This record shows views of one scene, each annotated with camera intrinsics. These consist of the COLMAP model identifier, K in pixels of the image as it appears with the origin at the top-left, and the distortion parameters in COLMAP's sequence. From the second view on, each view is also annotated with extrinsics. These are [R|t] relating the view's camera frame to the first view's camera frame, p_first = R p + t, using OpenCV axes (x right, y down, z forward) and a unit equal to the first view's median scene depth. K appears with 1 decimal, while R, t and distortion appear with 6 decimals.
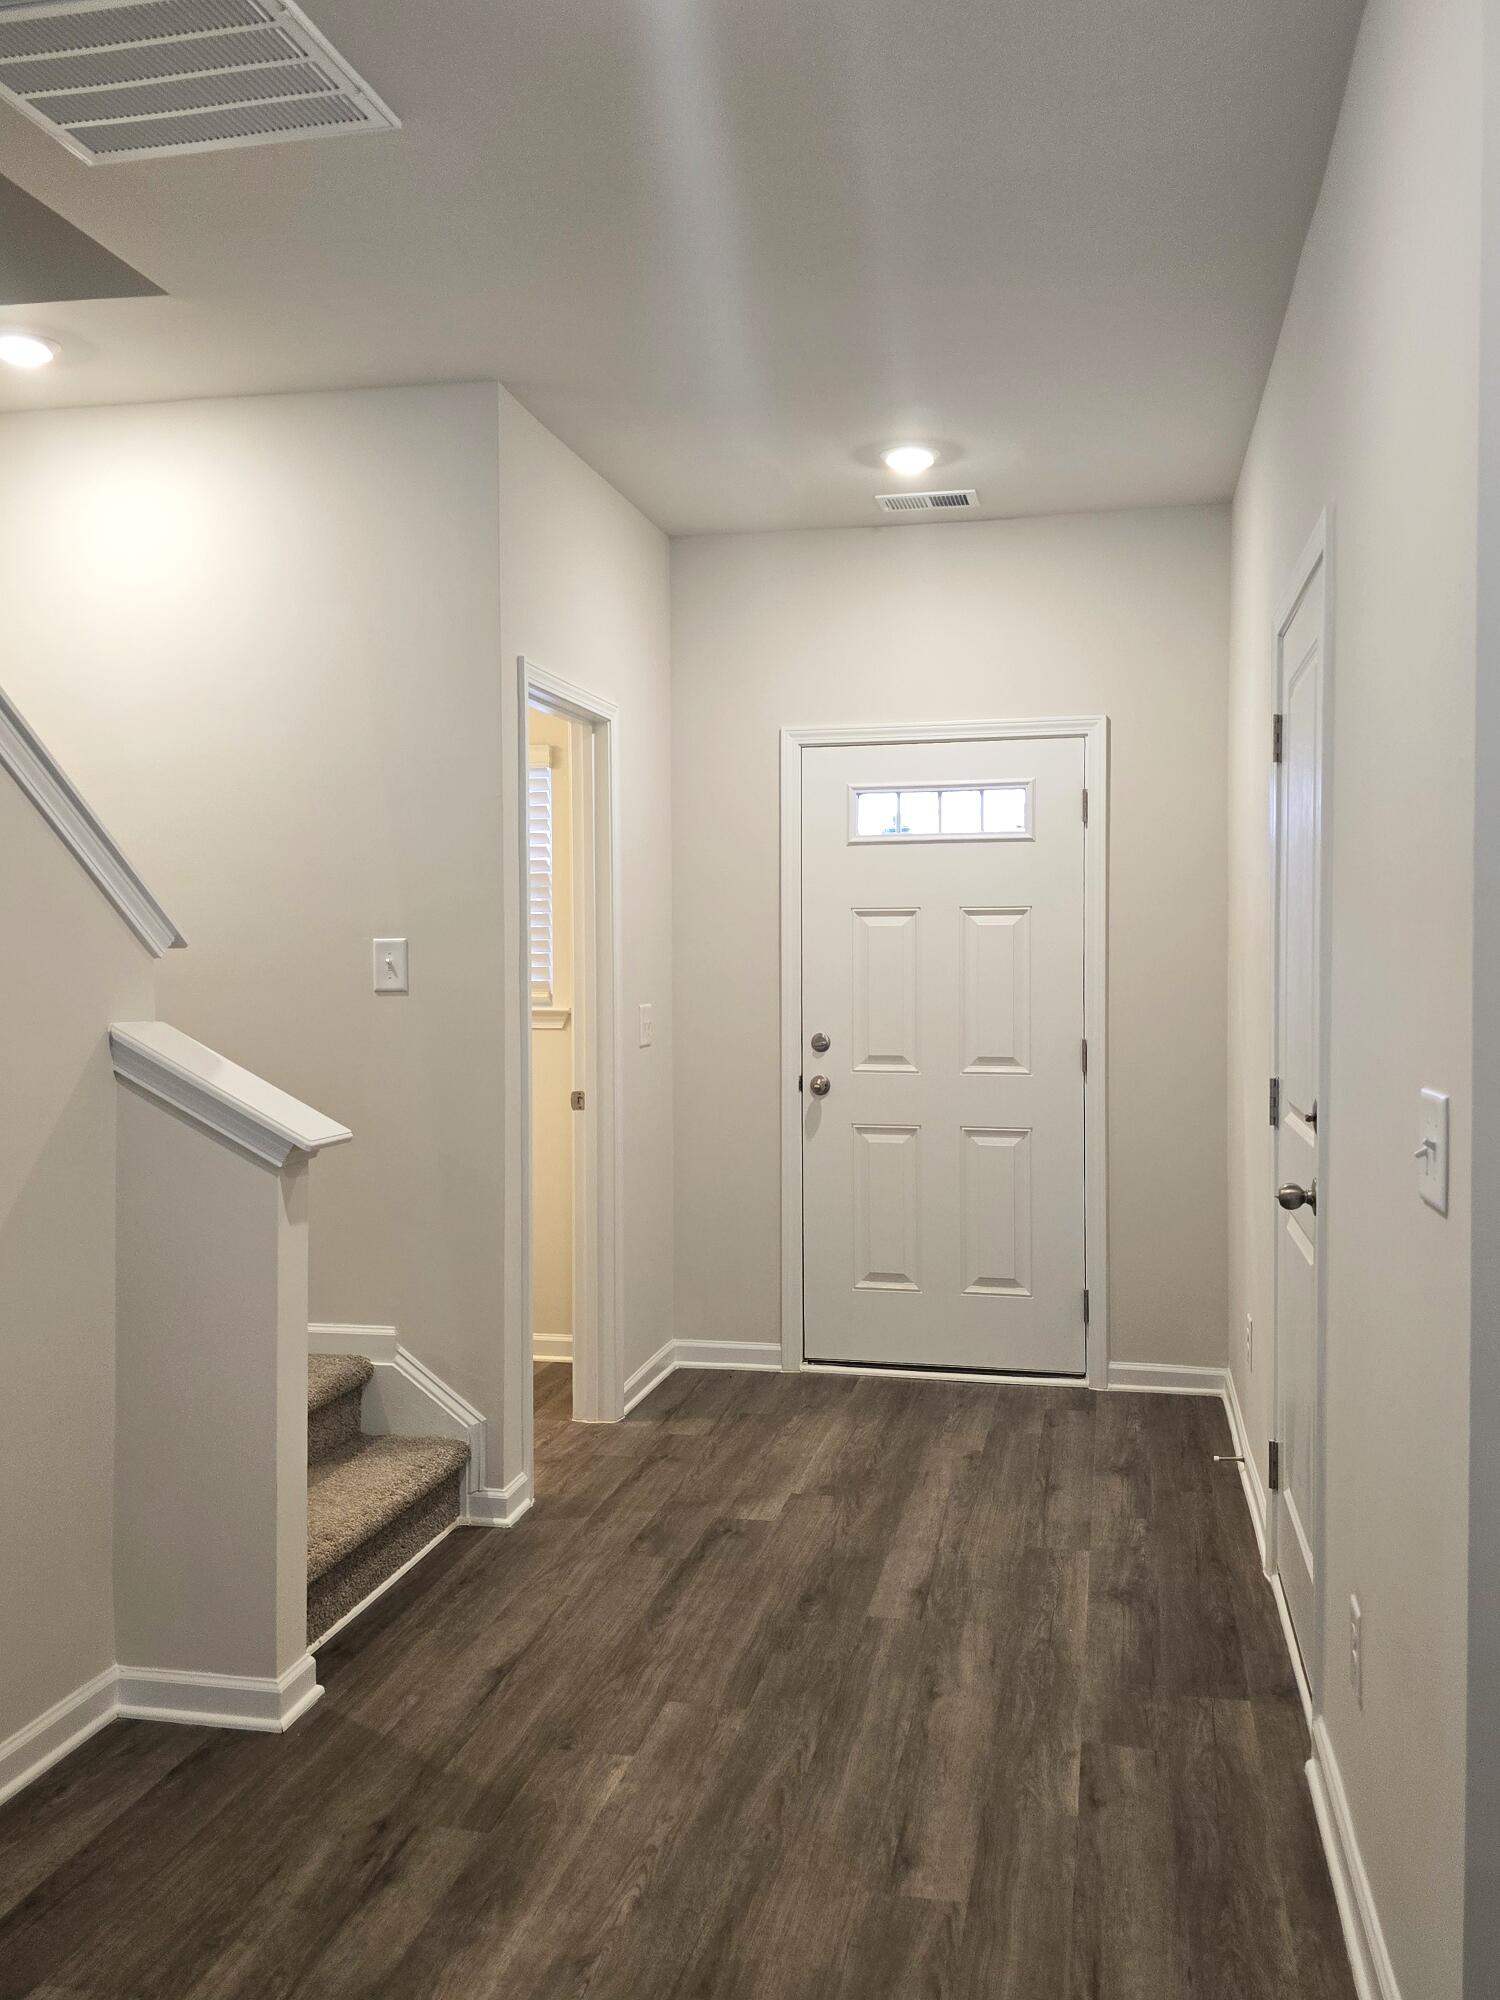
lens RADIAL K [[1374.4, 0, 750.0], [0, 1374.4, 1000.0], [0, 0, 1]] dist [0.056278, -0.039268]
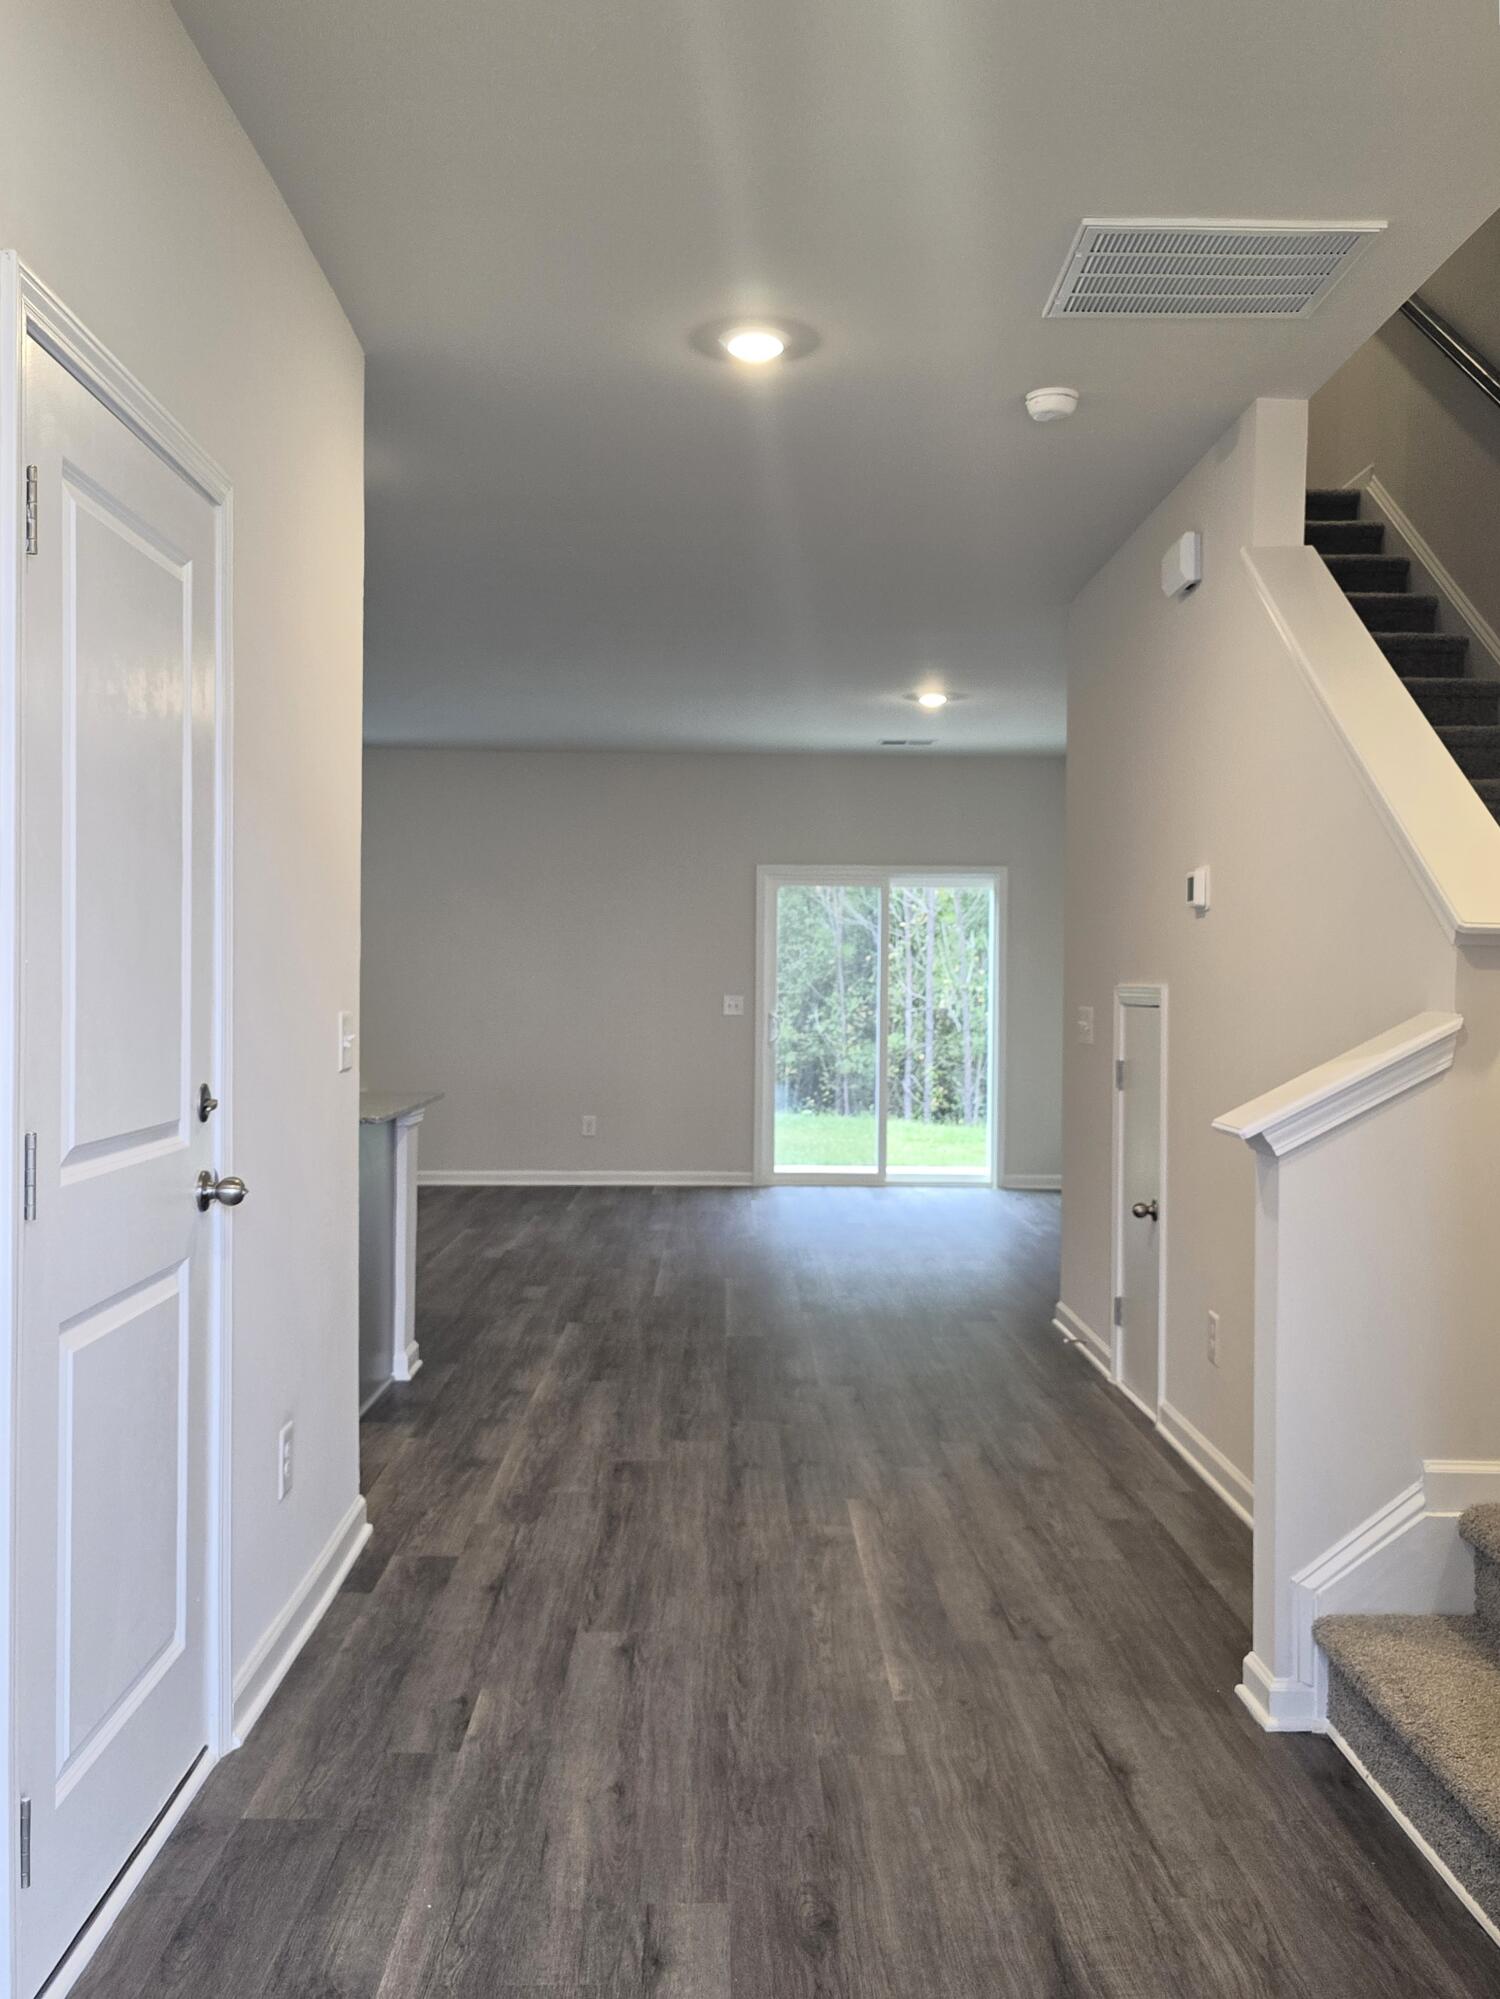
lens RADIAL K [[1373.7, 0, 750.0], [0, 1373.7, 999.5], [0, 0, 1]] dist [0.056278, -0.039268]
pose [[-0.959158, -0.001510, -0.282868, 0.306613], [-0.014666, 0.998906, 0.044400, -0.028289], [0.282491, 0.046735, -0.958131, 1.880723]]
